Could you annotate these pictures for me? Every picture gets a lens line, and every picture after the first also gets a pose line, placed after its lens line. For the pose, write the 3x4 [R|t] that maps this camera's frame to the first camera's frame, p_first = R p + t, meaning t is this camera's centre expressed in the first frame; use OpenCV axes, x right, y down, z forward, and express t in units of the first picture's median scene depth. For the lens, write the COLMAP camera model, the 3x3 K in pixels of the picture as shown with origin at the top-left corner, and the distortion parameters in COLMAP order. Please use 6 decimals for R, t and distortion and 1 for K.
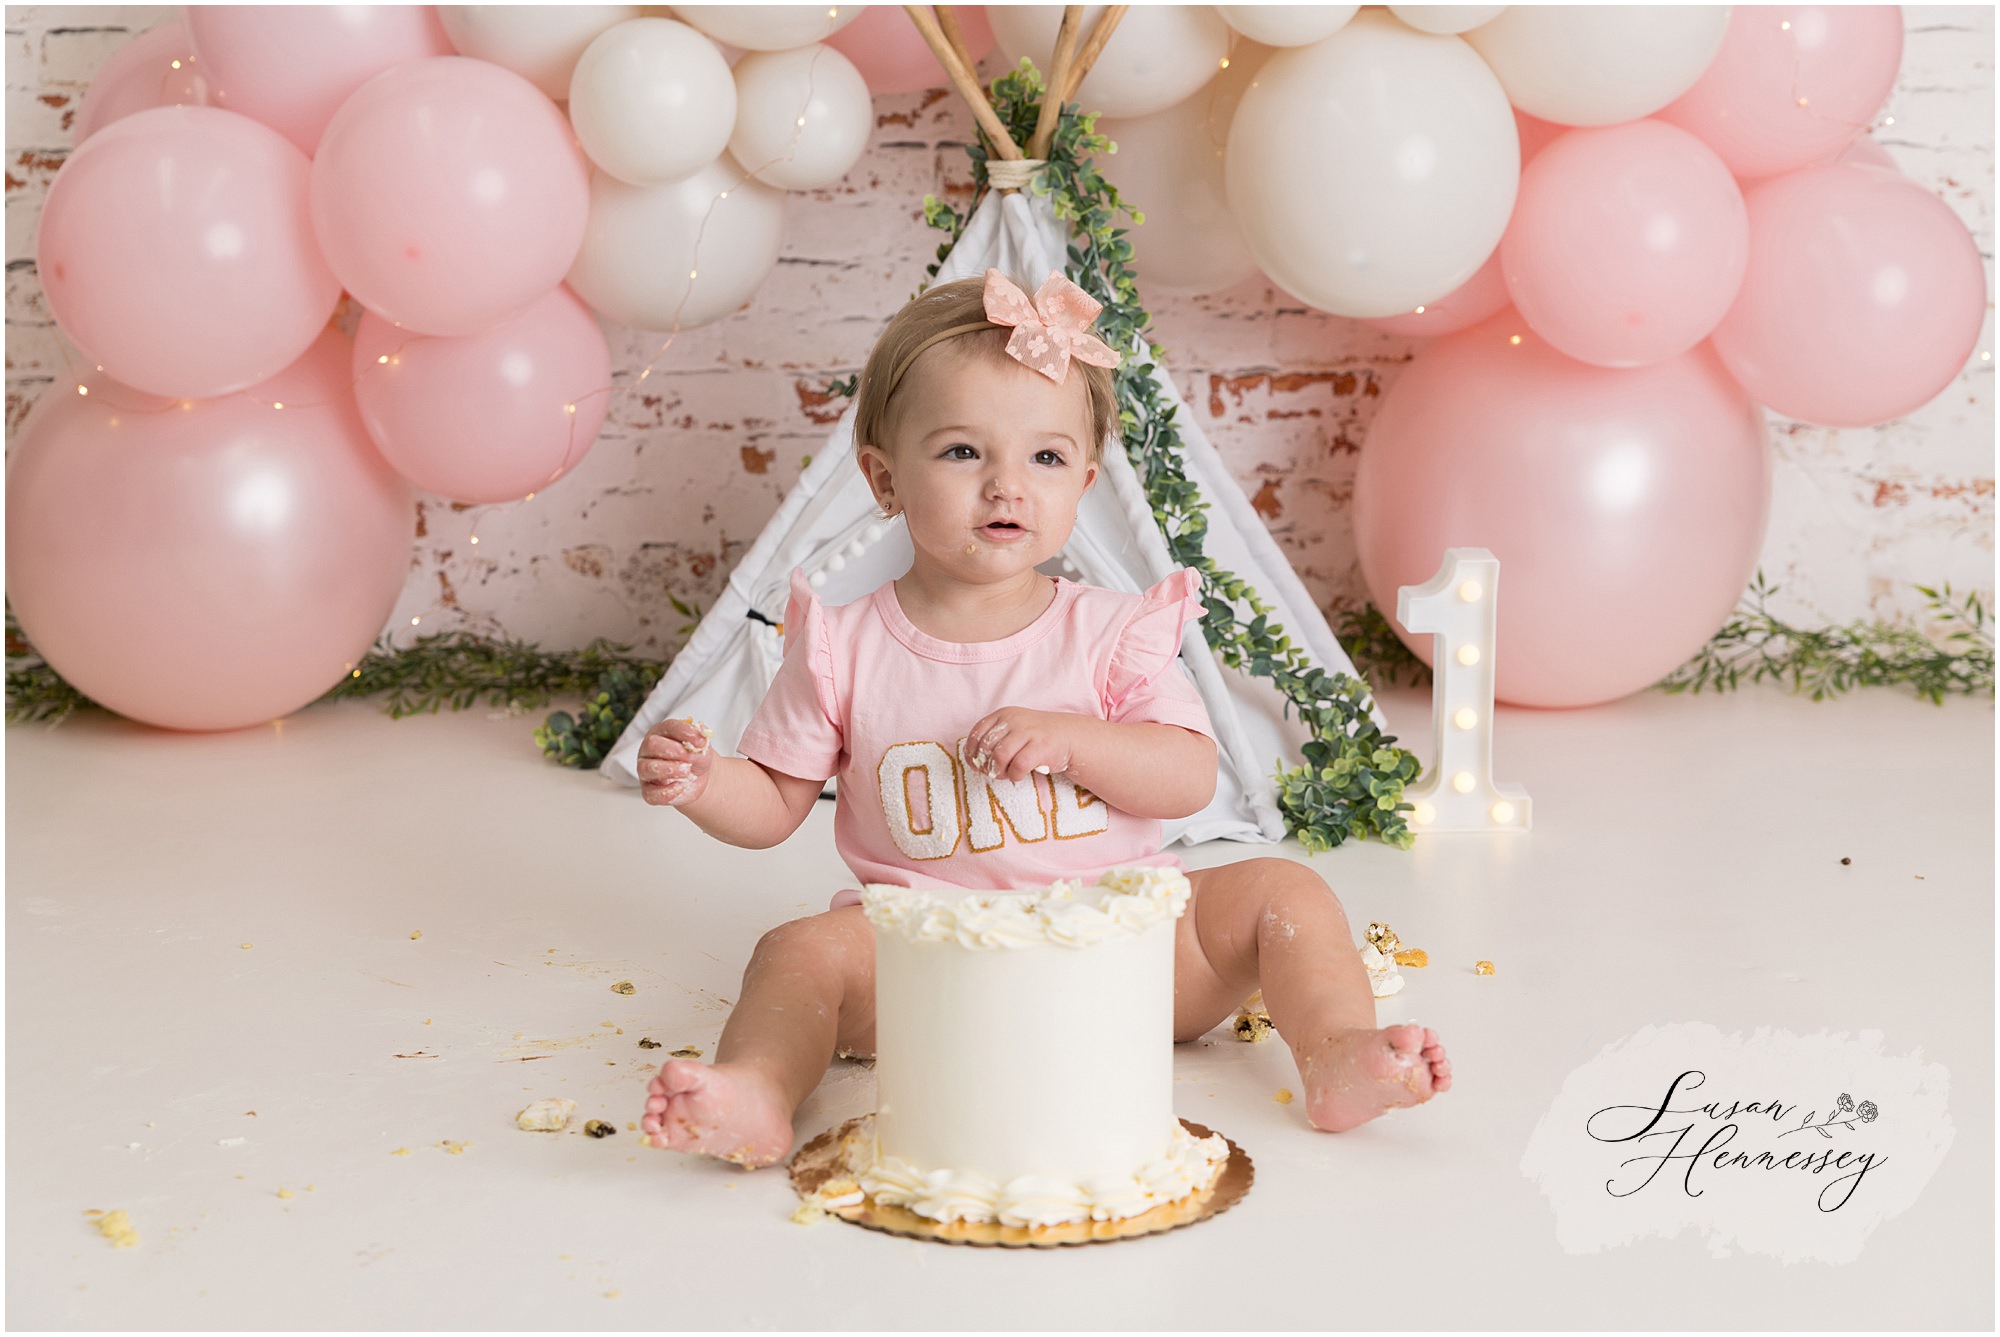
lens RADIAL K [[3296.7, 0, 1000.0], [0, 3296.7, 668.5], [0, 0, 1]] dist [0.013272, -0.061188]
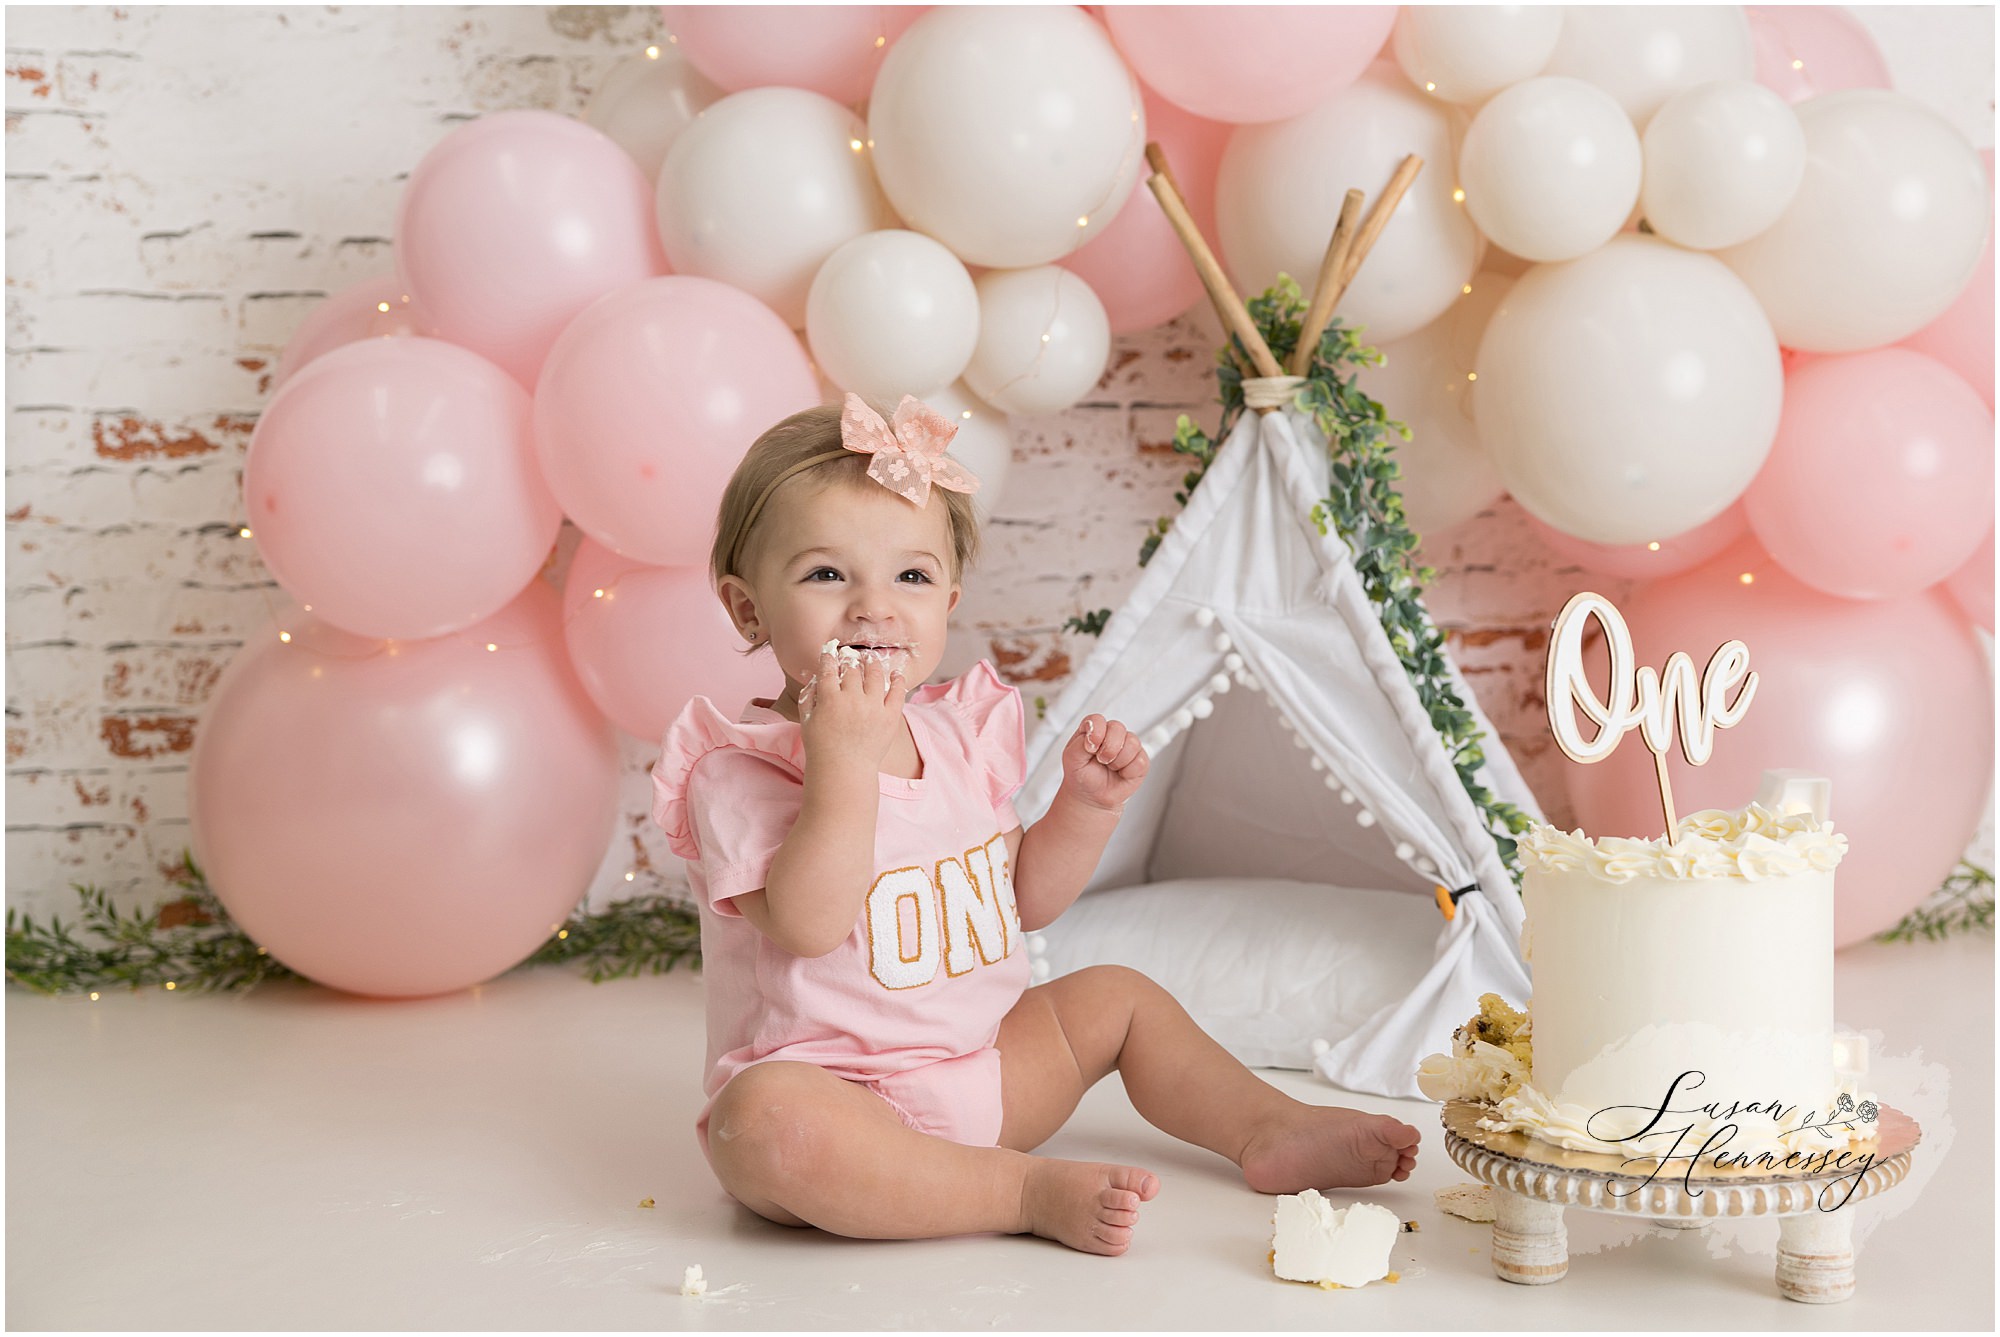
lens RADIAL K [[2670.5, 0, 1000.0], [0, 2670.5, 668.5], [0, 0, 1]] dist [0.008267, -0.016853]
pose [[0.999644, -0.010833, 0.024398, -0.090249], [0.013702, 0.992596, -0.120687, 0.021401], [-0.022910, 0.120979, 0.992391, 0.227629]]
